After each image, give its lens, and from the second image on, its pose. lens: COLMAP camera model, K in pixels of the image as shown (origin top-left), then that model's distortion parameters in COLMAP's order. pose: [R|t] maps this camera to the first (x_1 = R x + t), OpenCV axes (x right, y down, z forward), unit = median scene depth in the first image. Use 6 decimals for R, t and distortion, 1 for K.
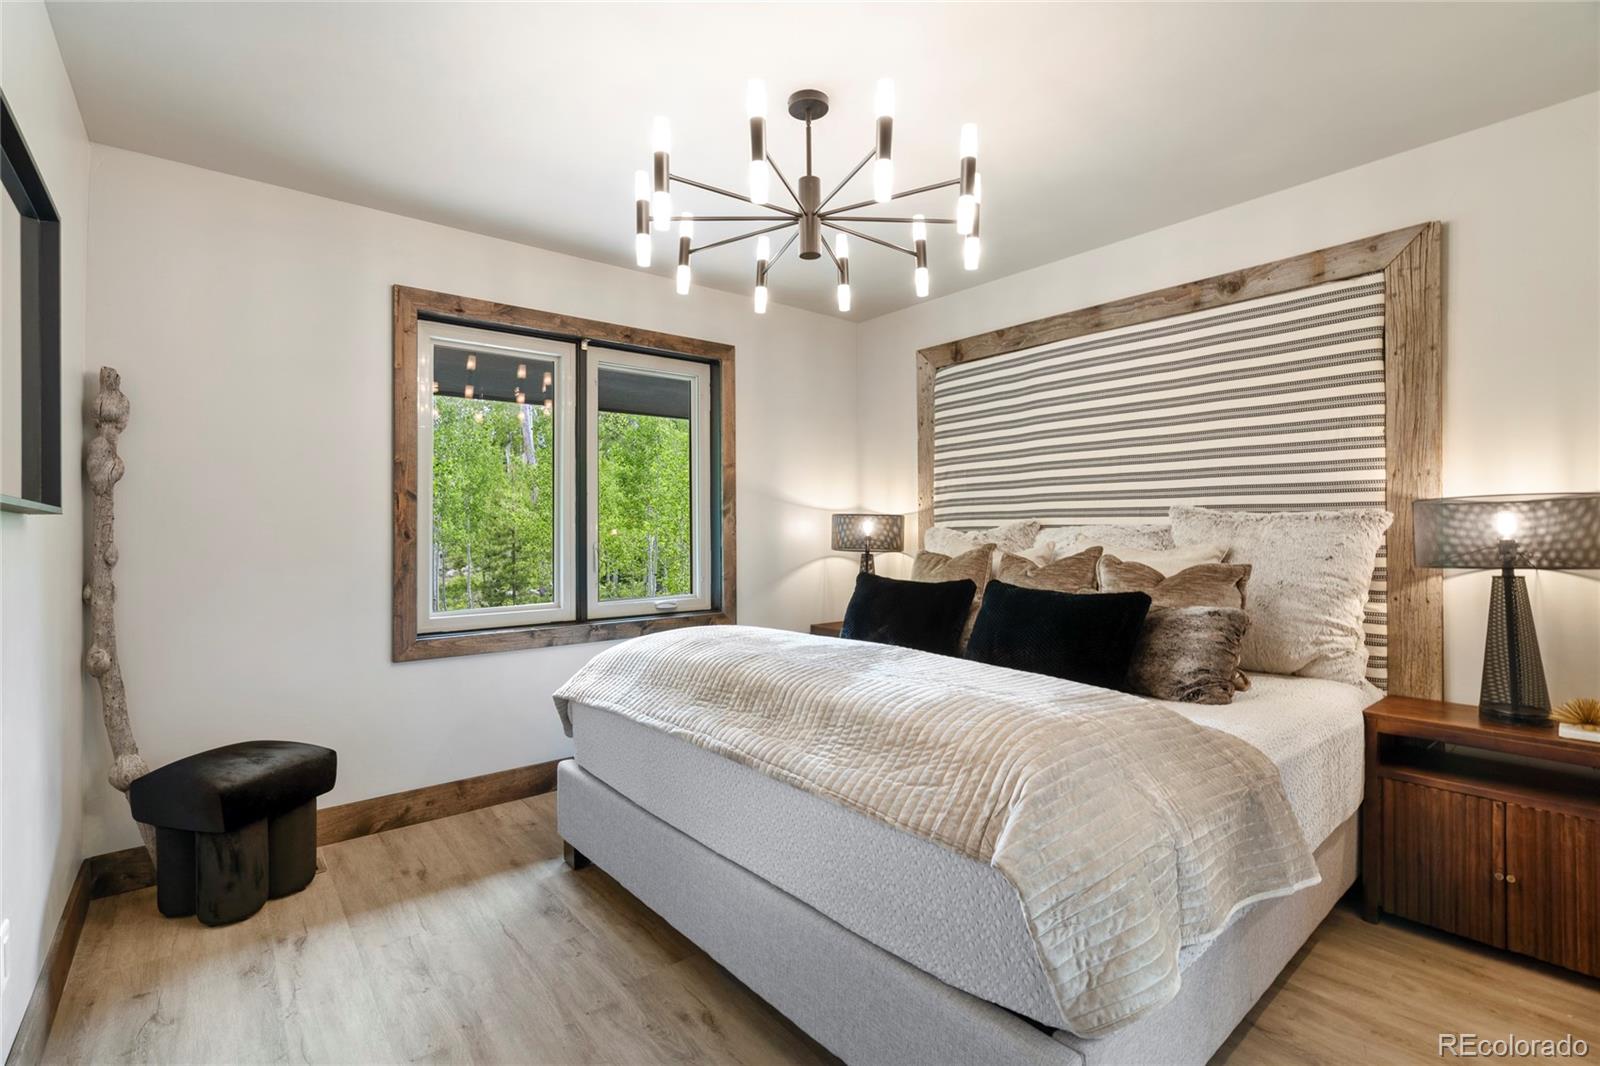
lens RADIAL K [[721.6, 0, 800.0], [0, 721.6, 533.0], [0, 0, 1]] dist [-0.000021, -0.000105]
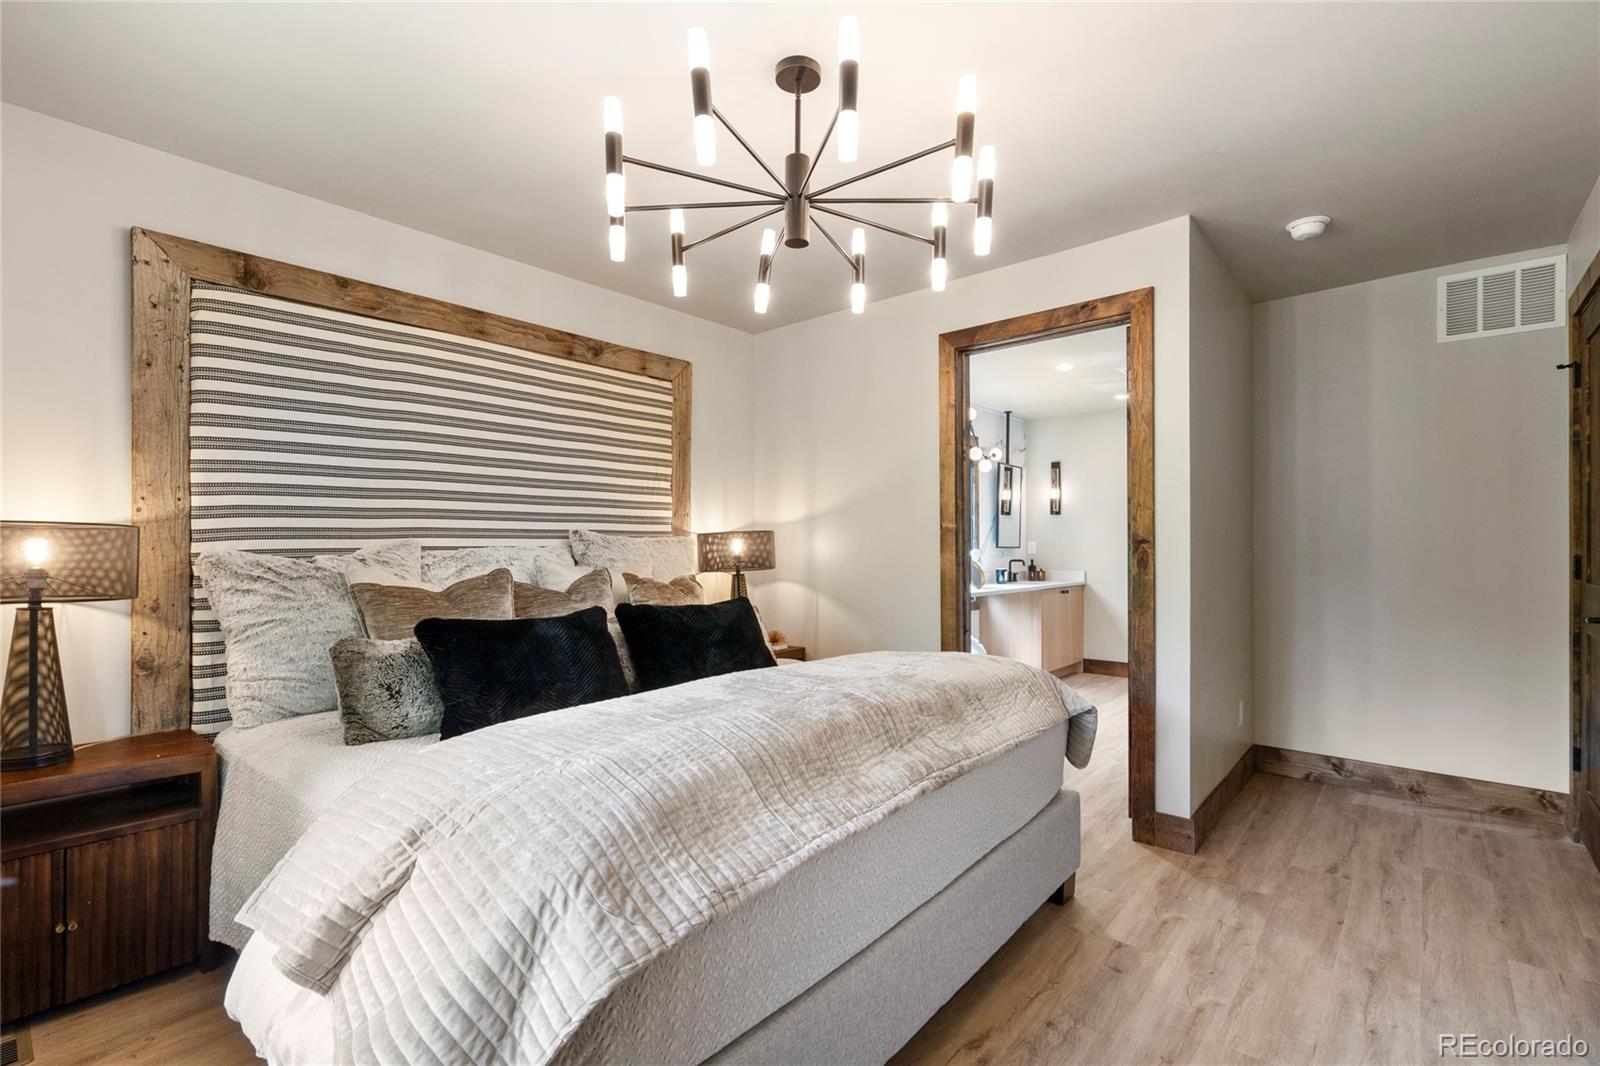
lens RADIAL K [[730.1, 0, 801.9], [0, 730.1, 544.4], [0, 0, 1]] dist [-0.001930, -0.000382]
pose [[-0.165170, 0.010745, 0.986207, -0.692969], [0.017654, 0.999813, -0.007936, 0.000436], [-0.986107, 0.016099, -0.165329, 0.895932]]
